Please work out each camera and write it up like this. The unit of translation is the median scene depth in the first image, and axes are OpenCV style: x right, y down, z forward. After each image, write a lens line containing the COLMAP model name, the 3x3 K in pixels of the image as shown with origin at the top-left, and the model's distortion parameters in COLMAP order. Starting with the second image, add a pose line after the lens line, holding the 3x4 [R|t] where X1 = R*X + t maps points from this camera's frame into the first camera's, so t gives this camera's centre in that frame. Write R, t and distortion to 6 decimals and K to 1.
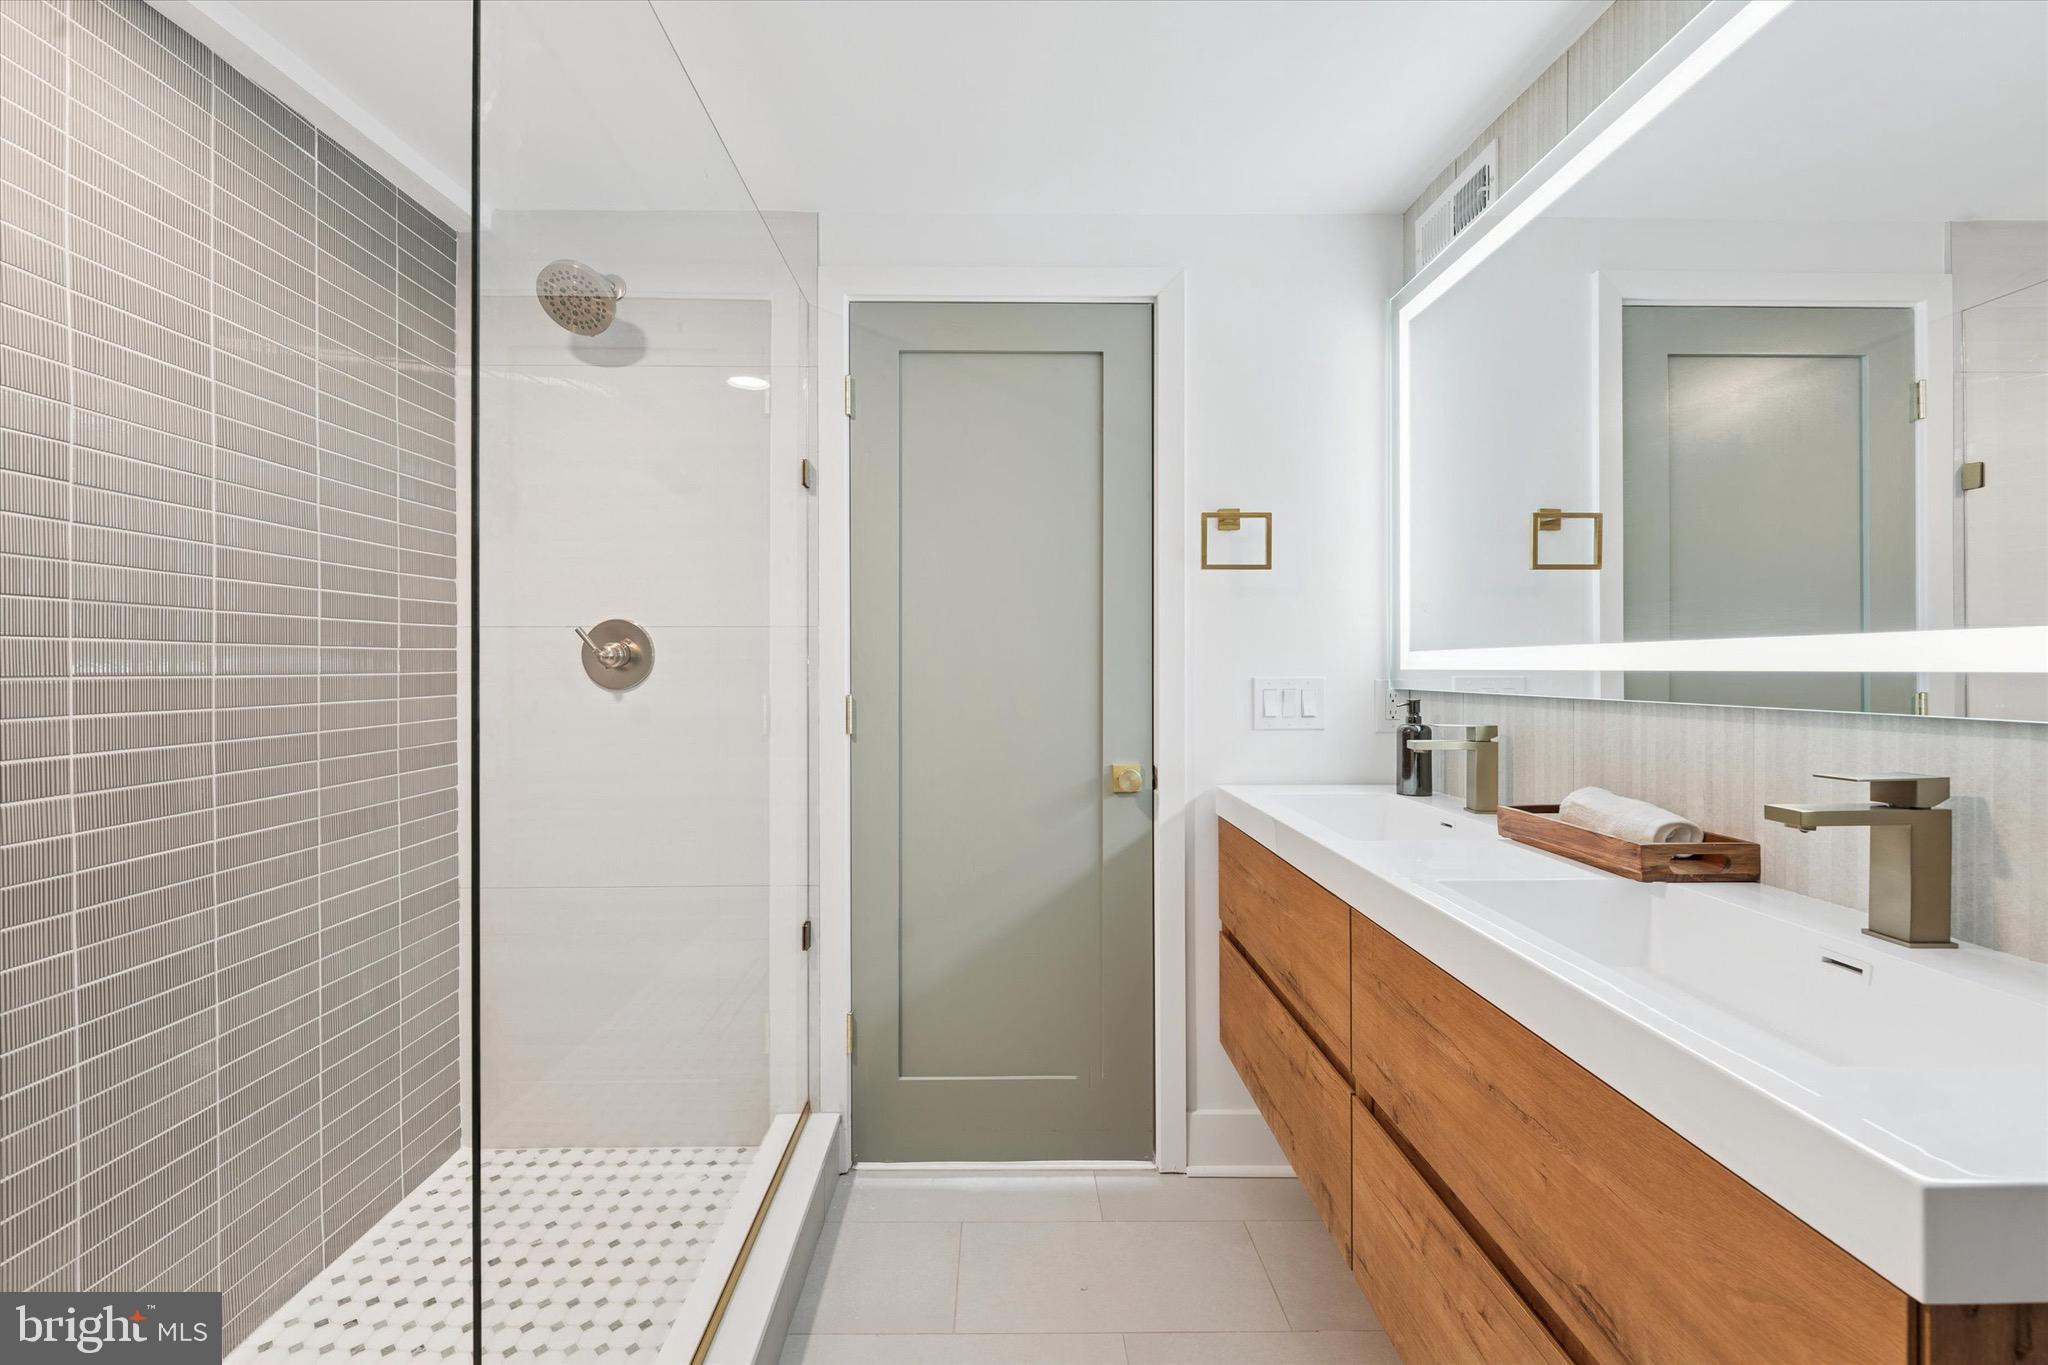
lens RADIAL K [[847.3, 0, 1025.2], [0, 847.3, 675.8], [0, 0, 1]] dist [-0.000816, -0.000163]
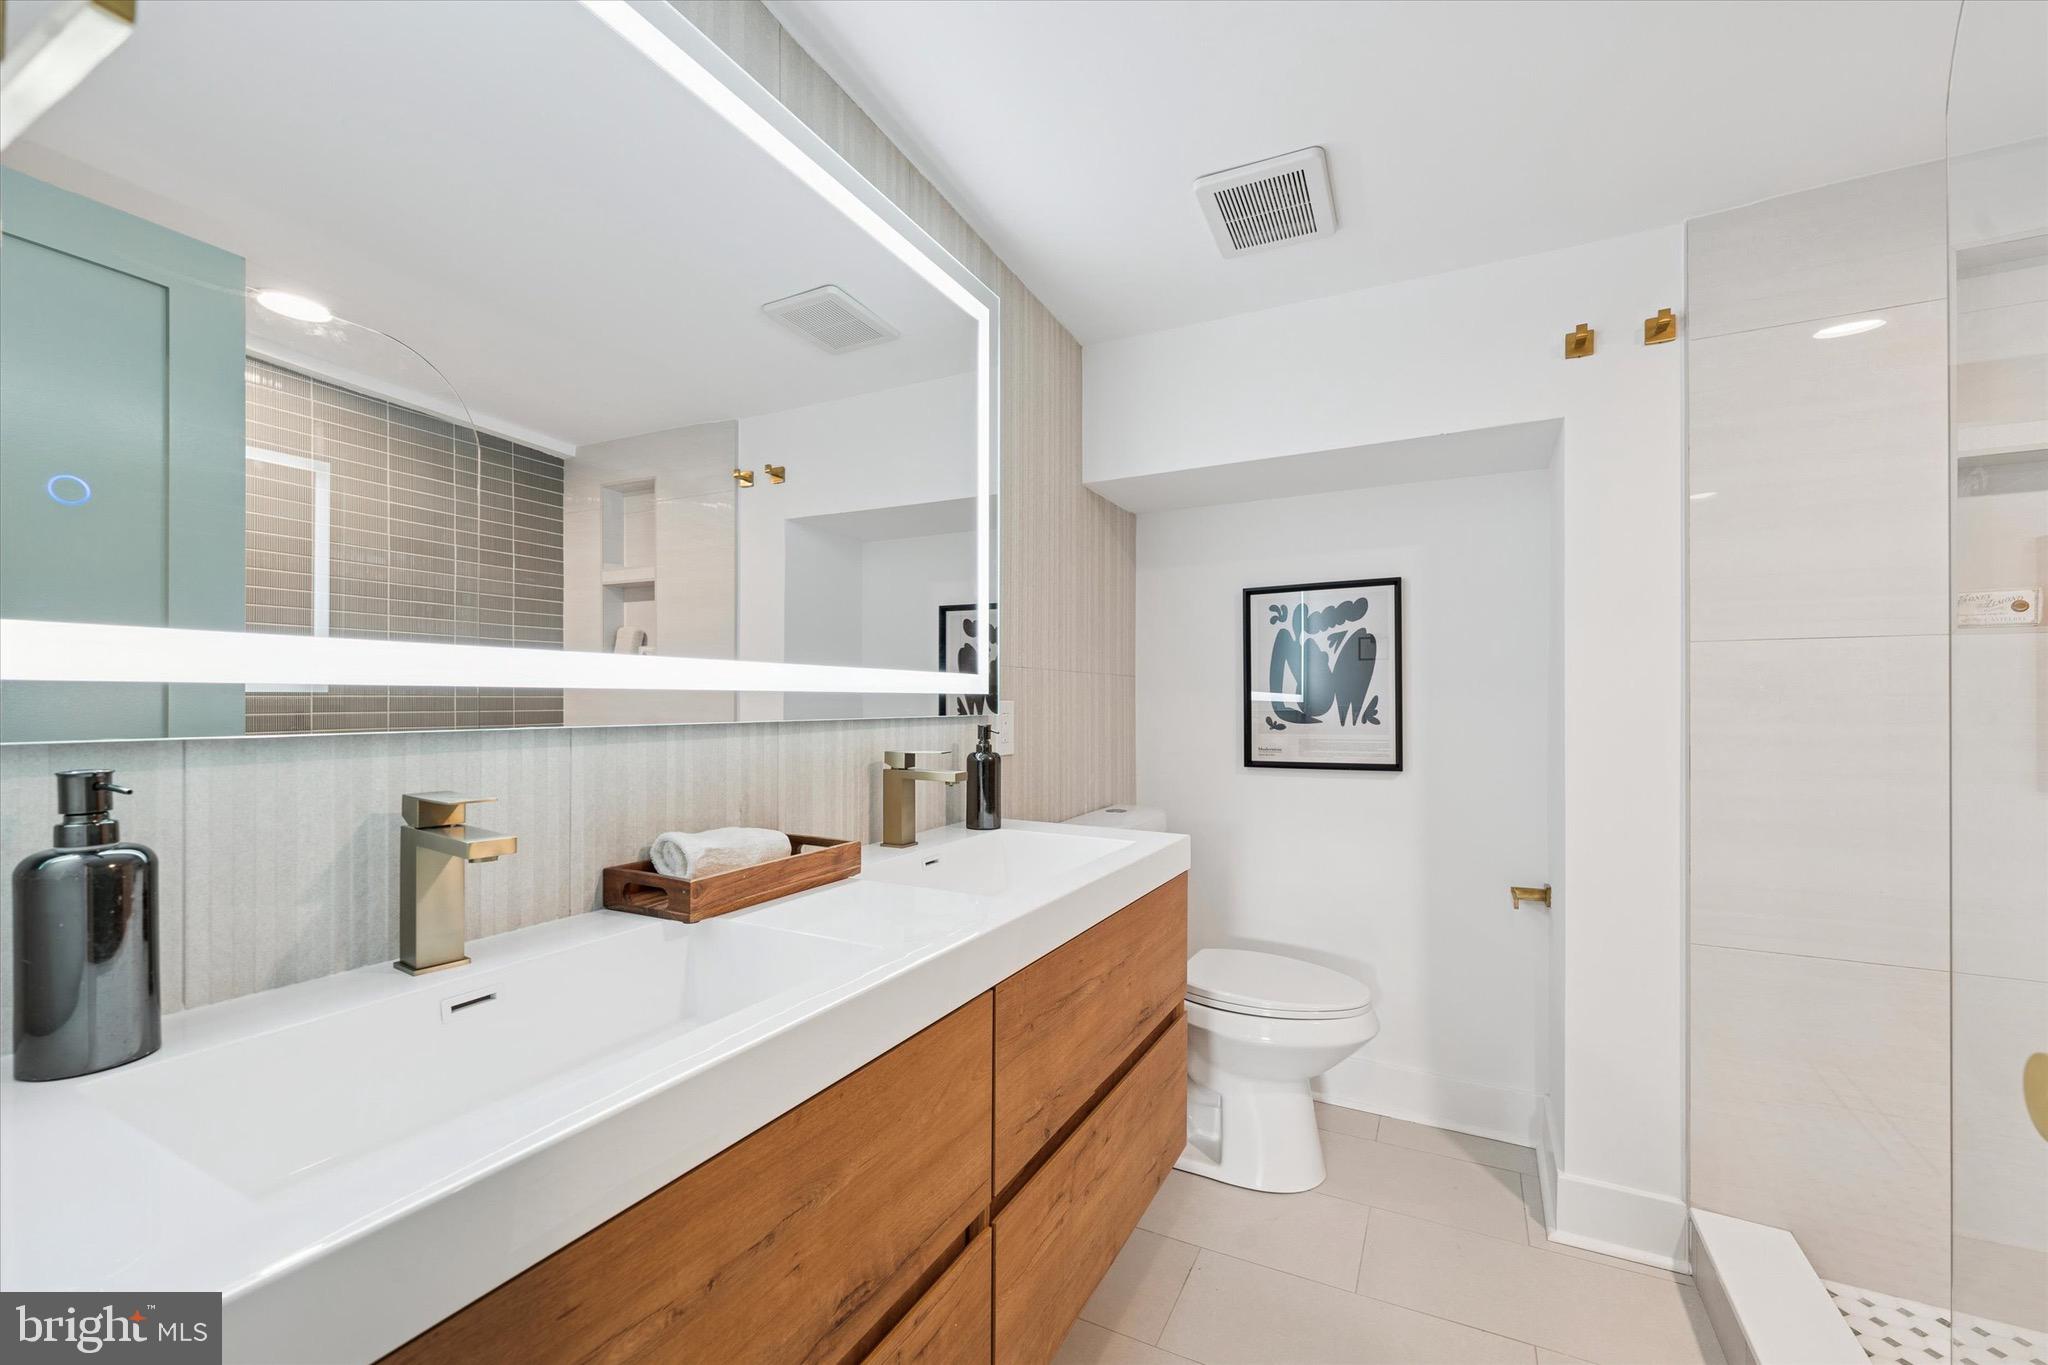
lens RADIAL K [[847.3, 0, 1028.4], [0, 847.3, 690.0], [0, 0, 1]] dist [-0.000816, -0.000163]
pose [[-0.880973, -0.014377, 0.472947, -0.009298], [-0.013793, 0.999894, 0.004703, -0.014272], [-0.472965, -0.002380, -0.881078, 1.664188]]
